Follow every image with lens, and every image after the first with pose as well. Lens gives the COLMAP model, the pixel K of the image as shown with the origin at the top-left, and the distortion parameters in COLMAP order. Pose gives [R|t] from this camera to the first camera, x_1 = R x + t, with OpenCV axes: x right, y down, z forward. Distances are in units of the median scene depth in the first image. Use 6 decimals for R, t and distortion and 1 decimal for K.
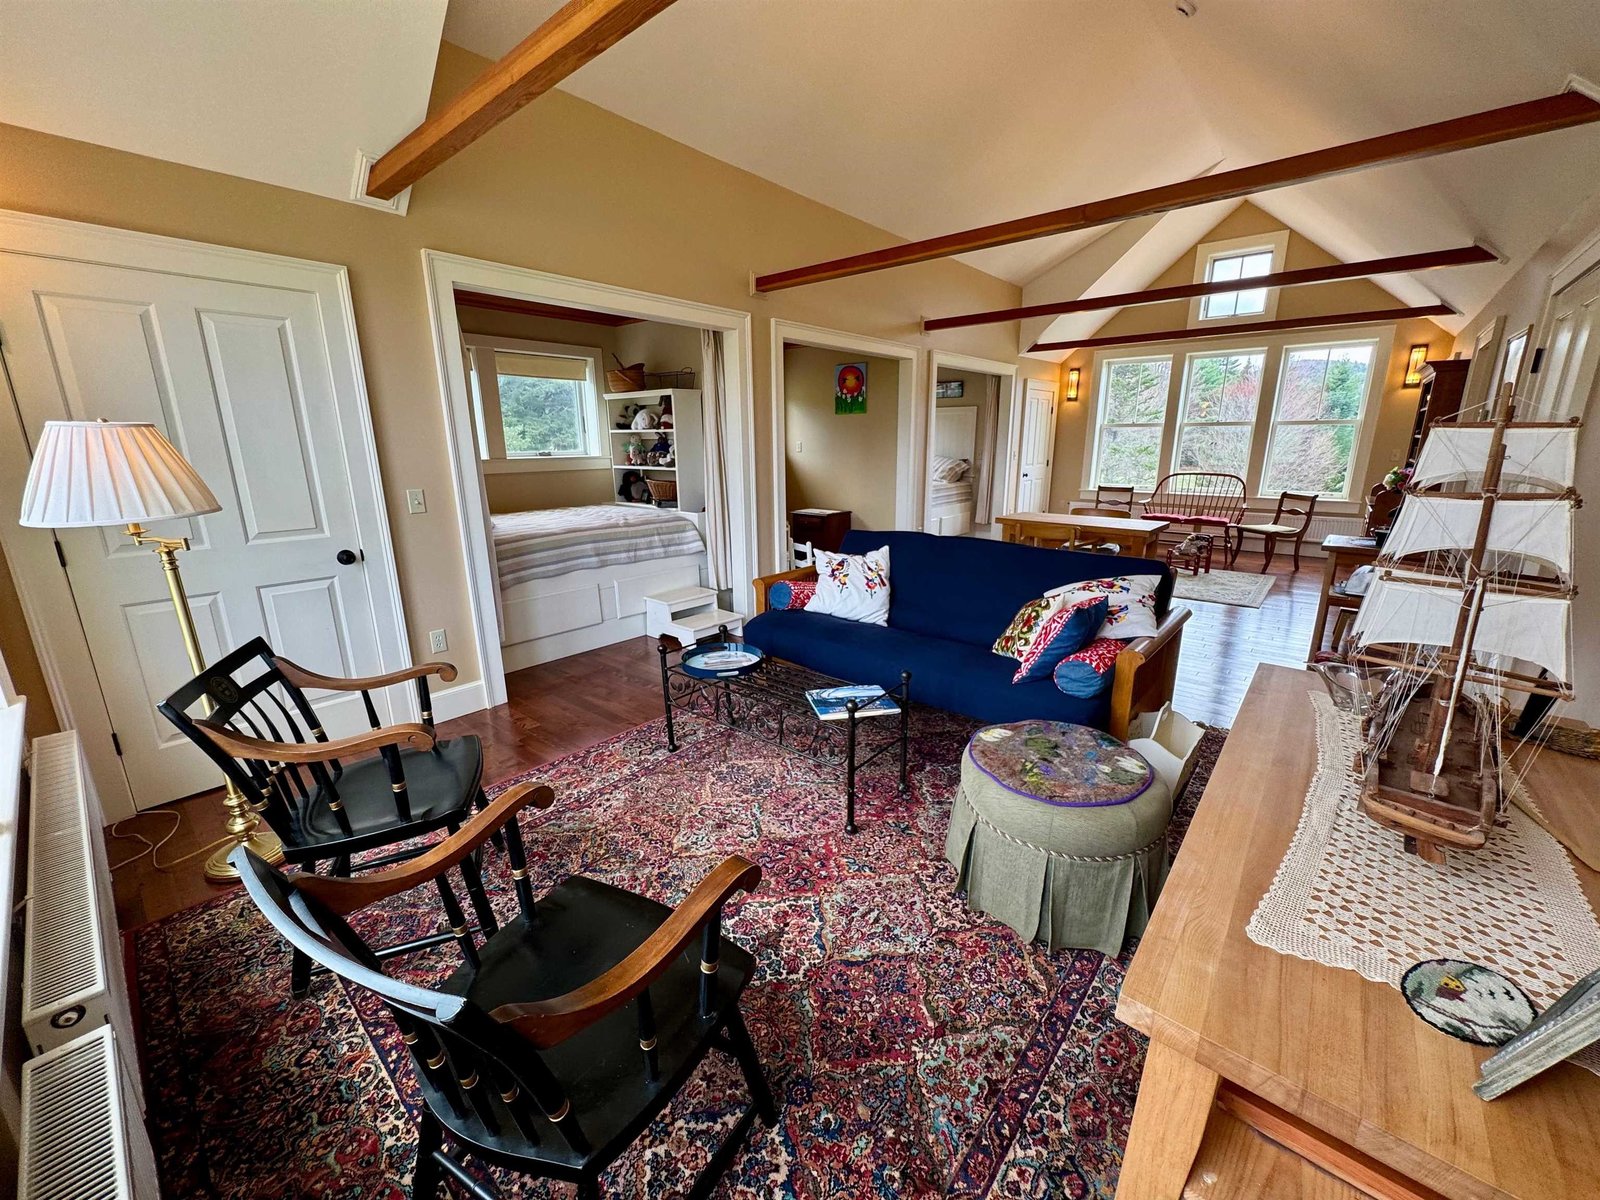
lens RADIAL K [[639.1, 0, 801.0], [0, 639.1, 602.5], [0, 0, 1]] dist [-0.002098, 0.000231]
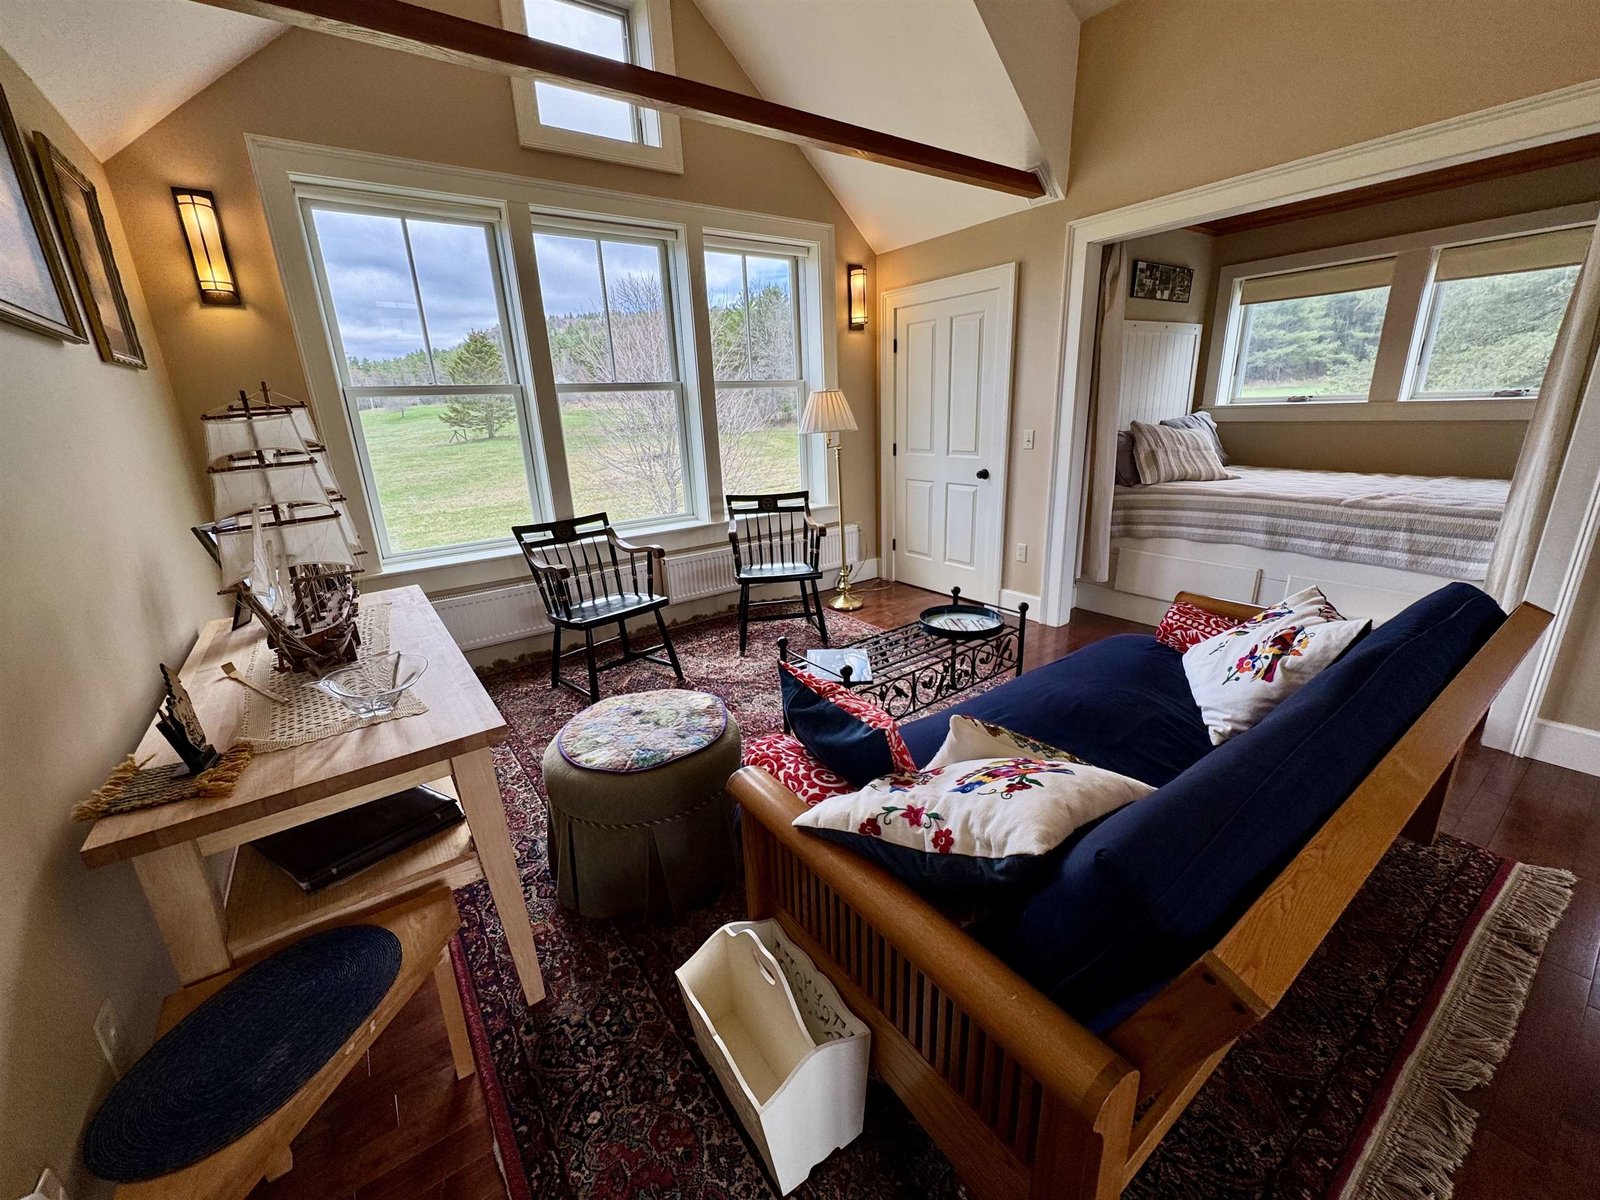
lens RADIAL K [[639.1, 0, 801.0], [0, 639.1, 602.5], [0, 0, 1]] dist [-0.002098, 0.000231]
pose [[-0.233086, 0.298430, -0.925533, 0.356495], [-0.203711, 0.915647, 0.346545, -0.097059], [0.950880, 0.269316, -0.152631, 0.394134]]
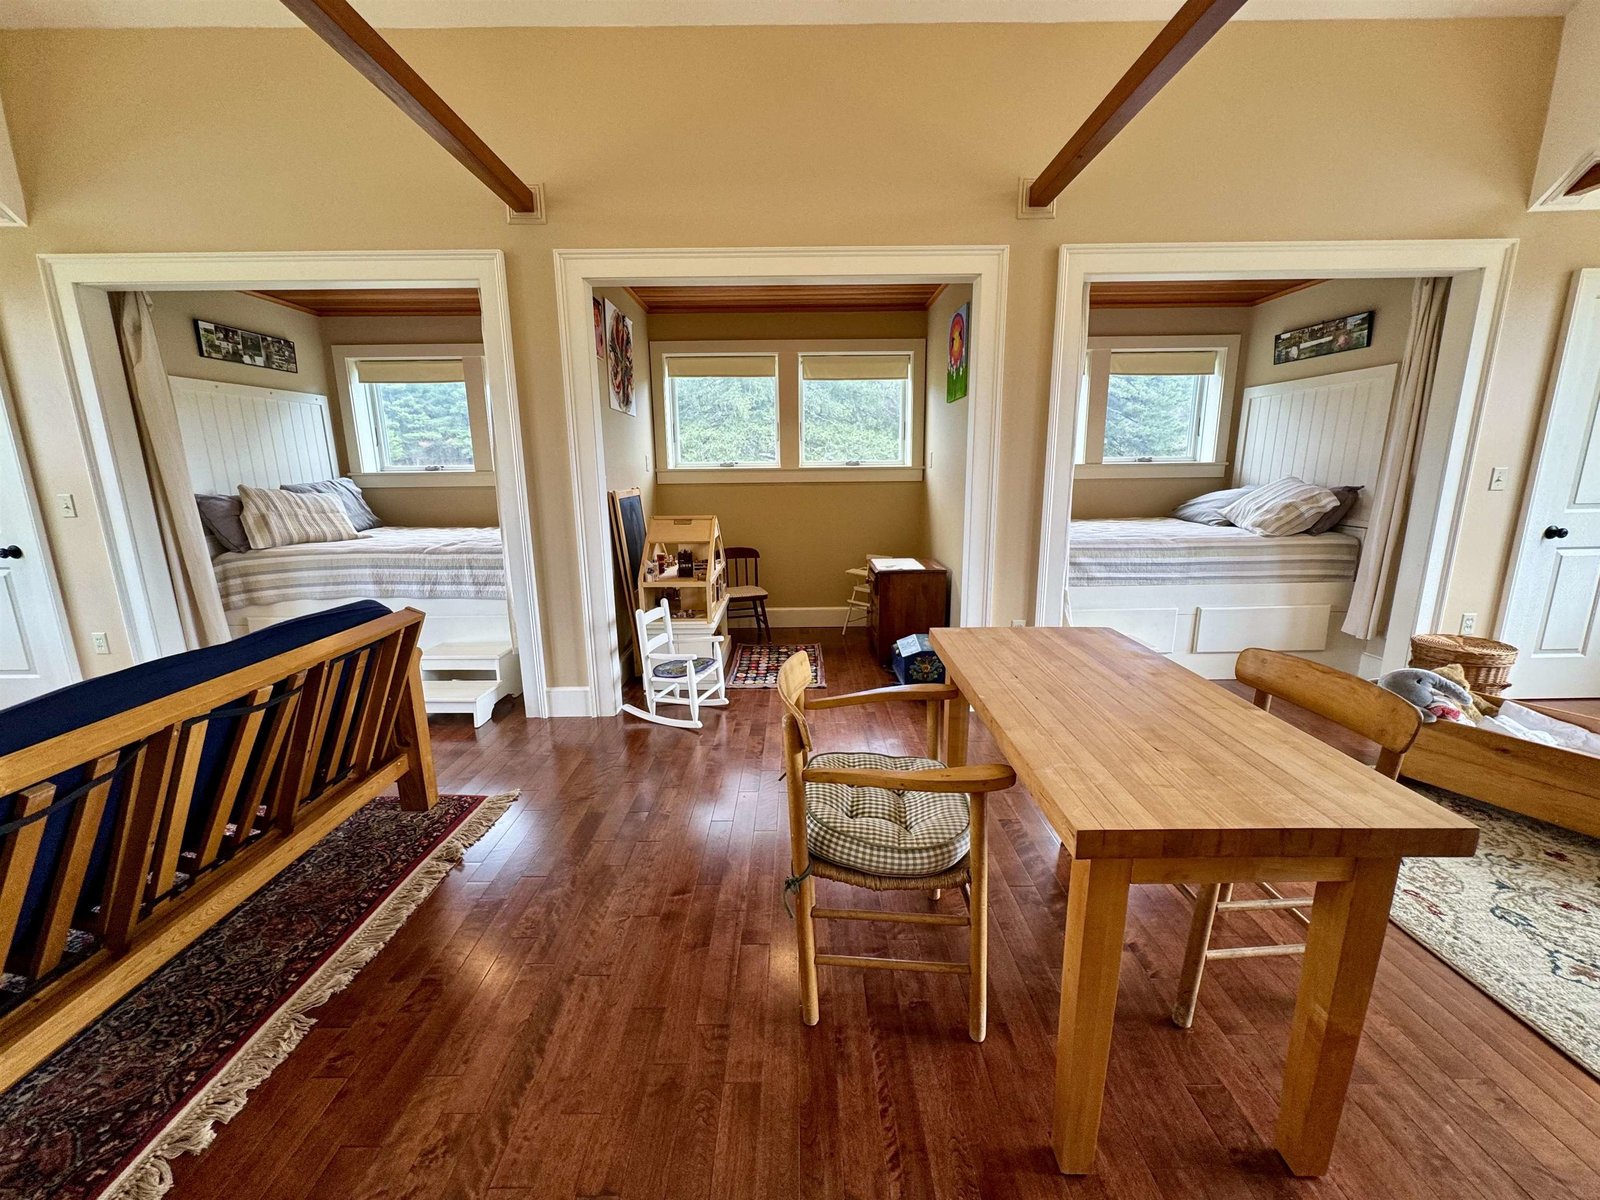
lens RADIAL K [[635.4, 0, 800.0], [0, 635.4, 600.0], [0, 0, 1]] dist [0.000458, 0.000036]
pose [[0.656036, 0.154293, -0.738790, 0.438474], [-0.181051, 0.982470, 0.044414, -0.124298], [0.732692, 0.104622, 0.672470, 0.552388]]
